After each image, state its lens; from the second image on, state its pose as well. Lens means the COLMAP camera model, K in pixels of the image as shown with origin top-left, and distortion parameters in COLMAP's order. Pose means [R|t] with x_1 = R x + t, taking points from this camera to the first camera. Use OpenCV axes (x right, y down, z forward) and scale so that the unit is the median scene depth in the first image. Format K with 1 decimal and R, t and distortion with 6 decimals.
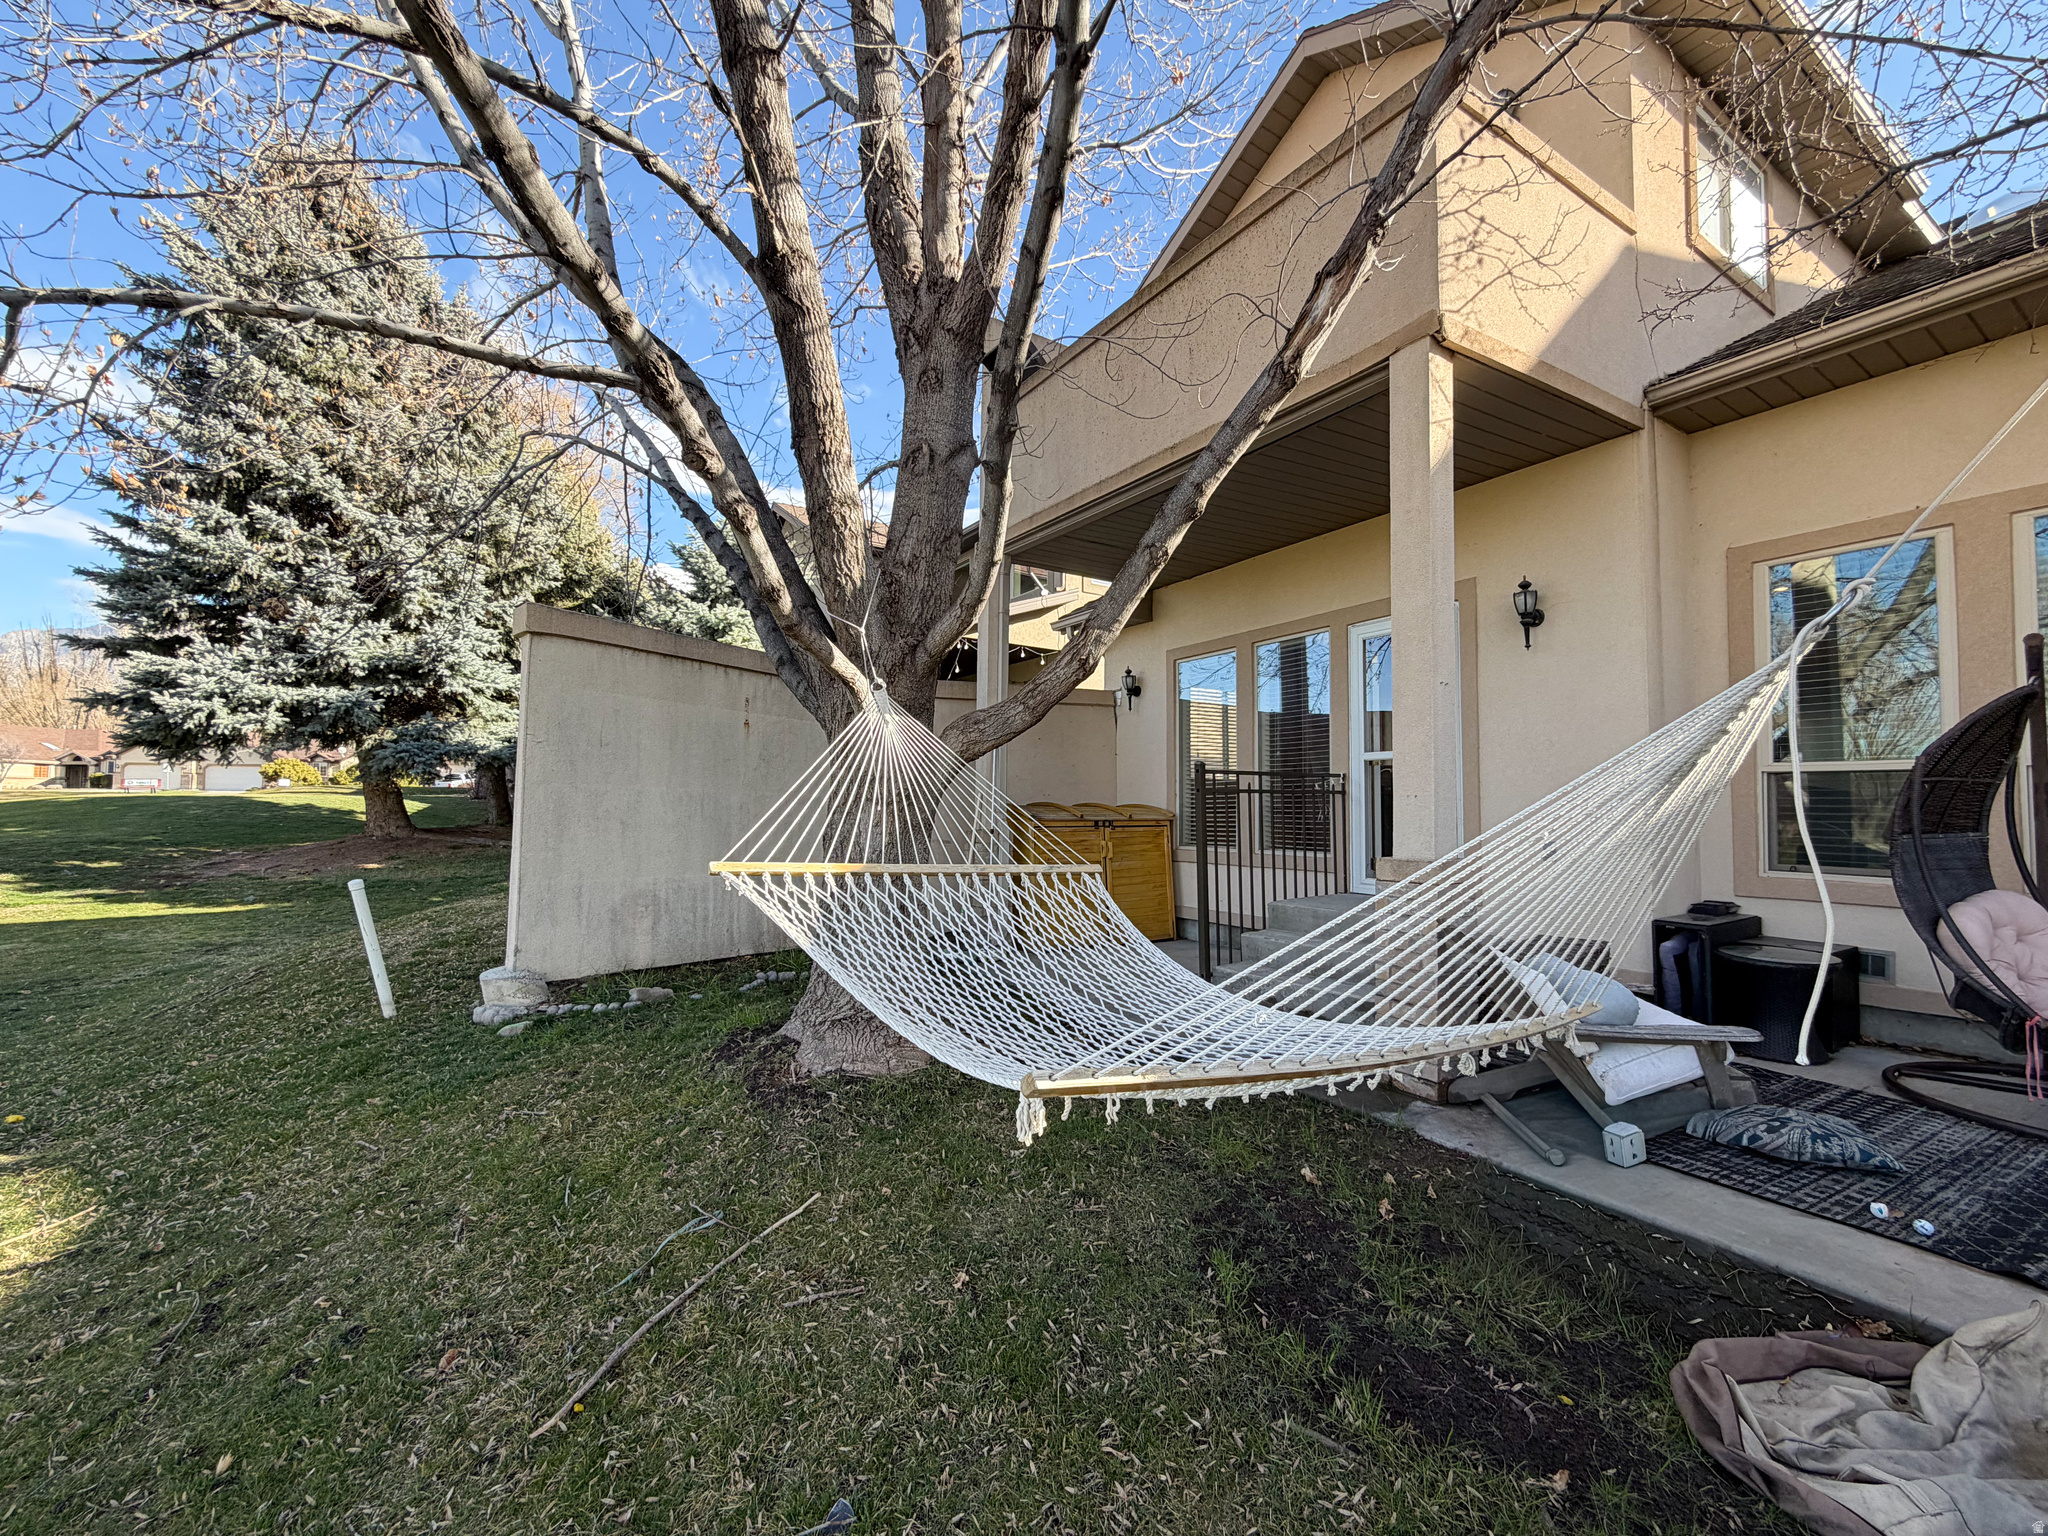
lens RADIAL K [[815.6, 0, 1018.4], [0, 815.6, 772.2], [0, 0, 1]] dist [0.001625, -0.000203]
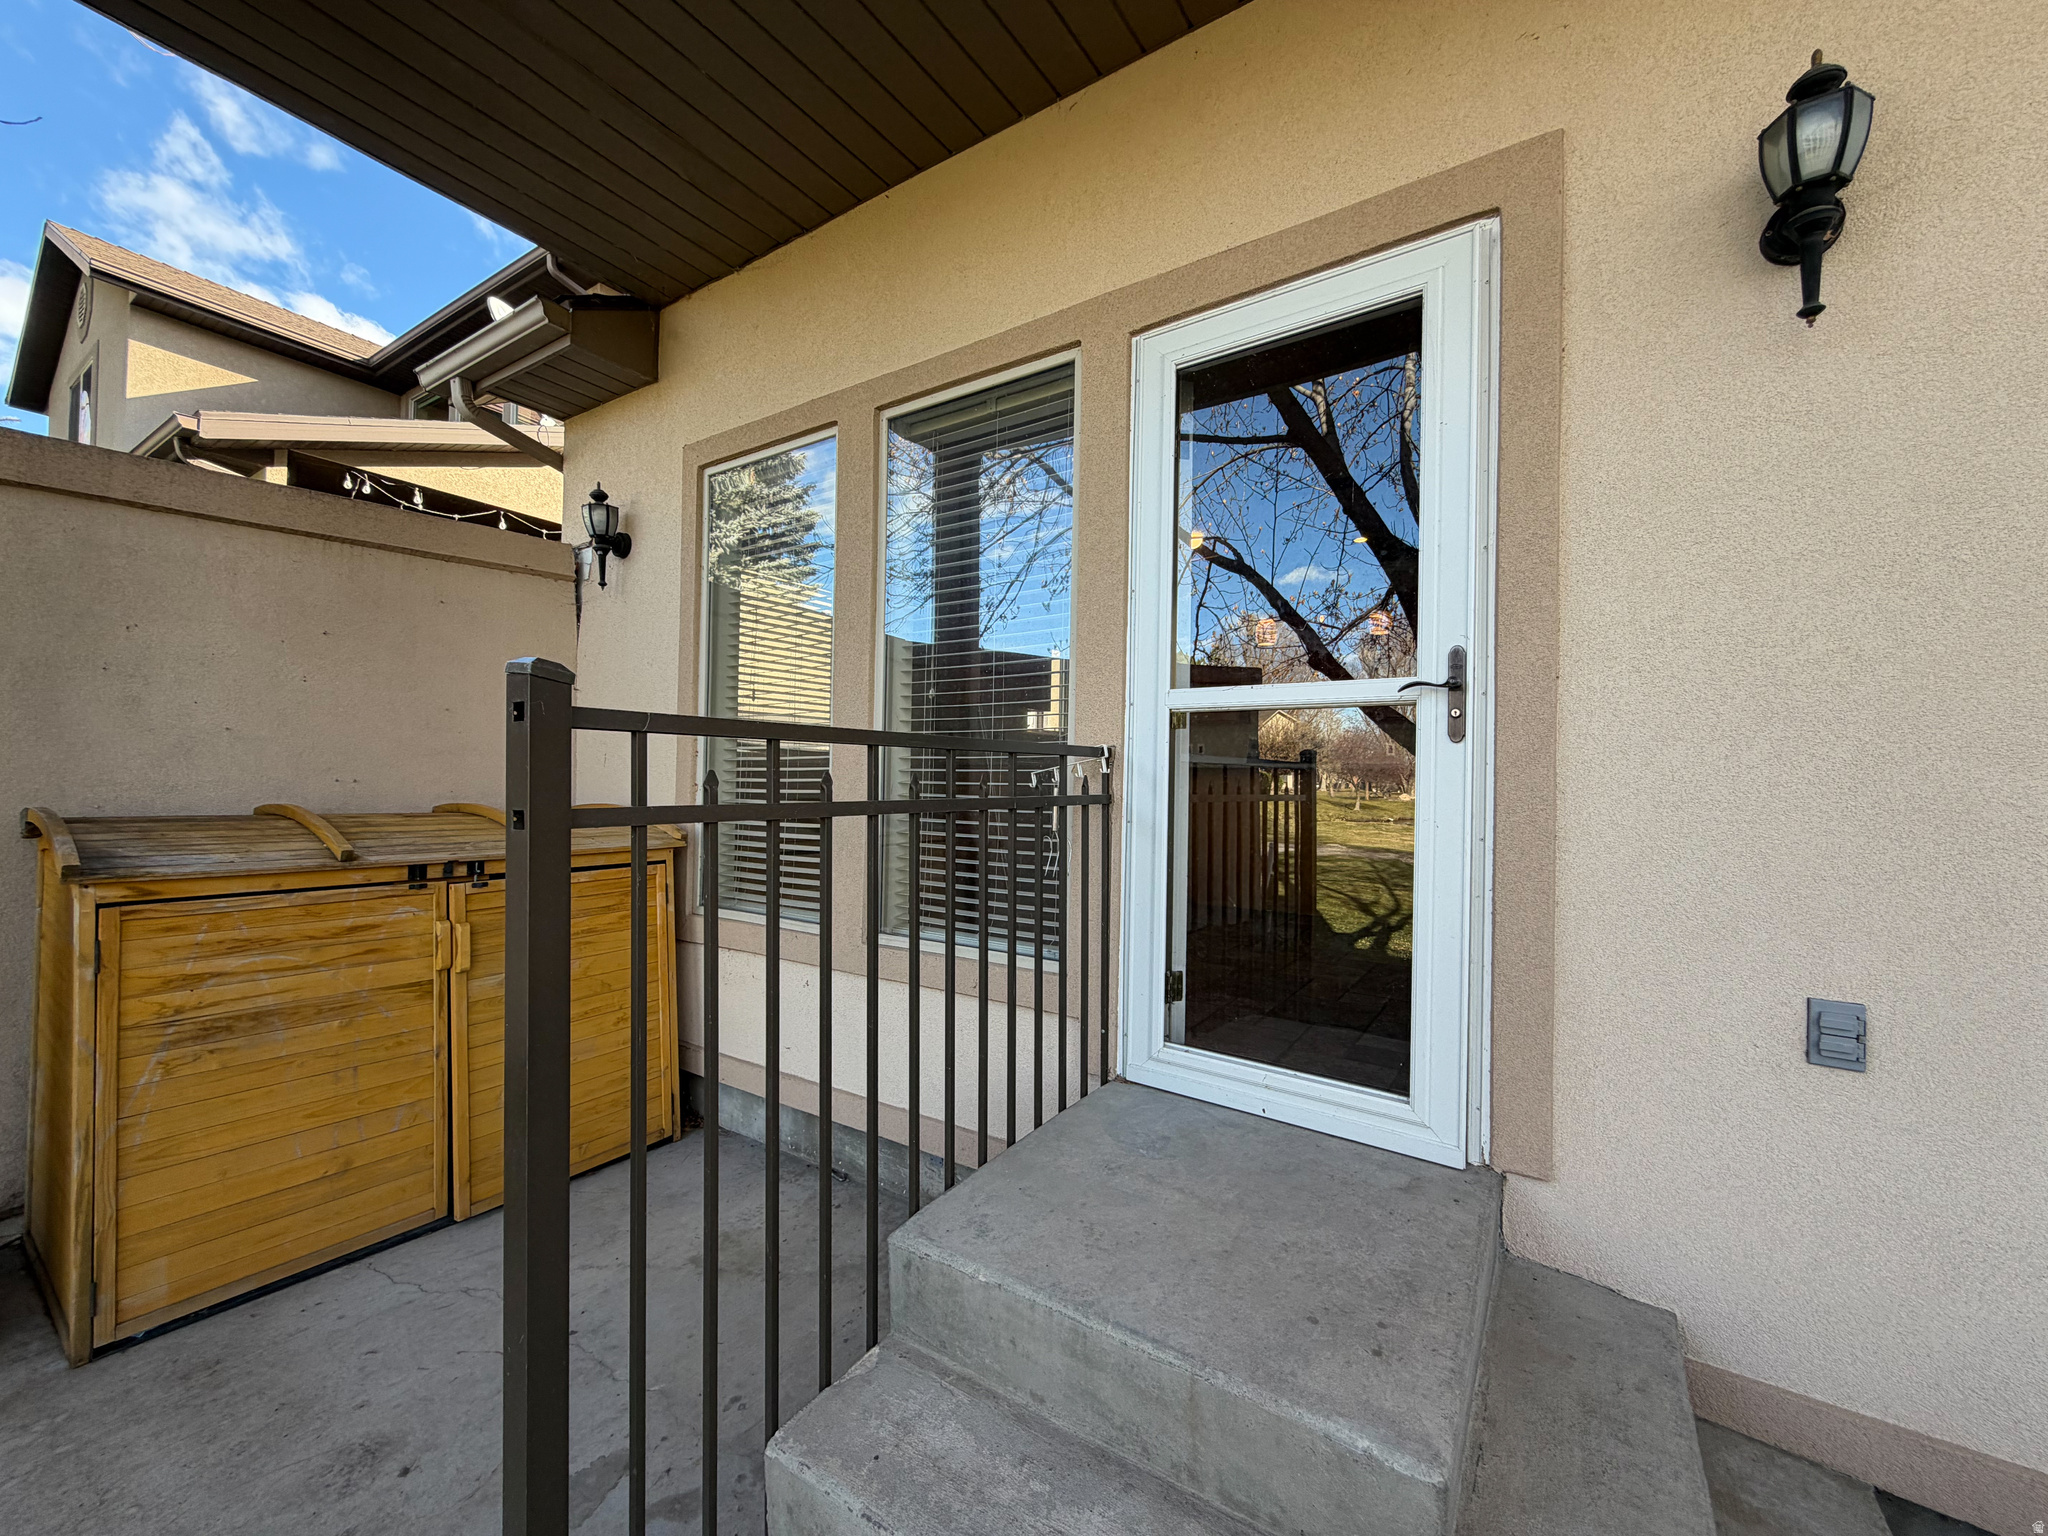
lens RADIAL K [[815.6, 0, 1018.4], [0, 815.6, 772.2], [0, 0, 1]] dist [0.001625, -0.000203]
pose [[0.908499, 0.012992, 0.417684, 0.209760], [-0.028521, 0.999114, 0.030958, 0.002218], [-0.416912, -0.040038, 0.908065, 0.685355]]
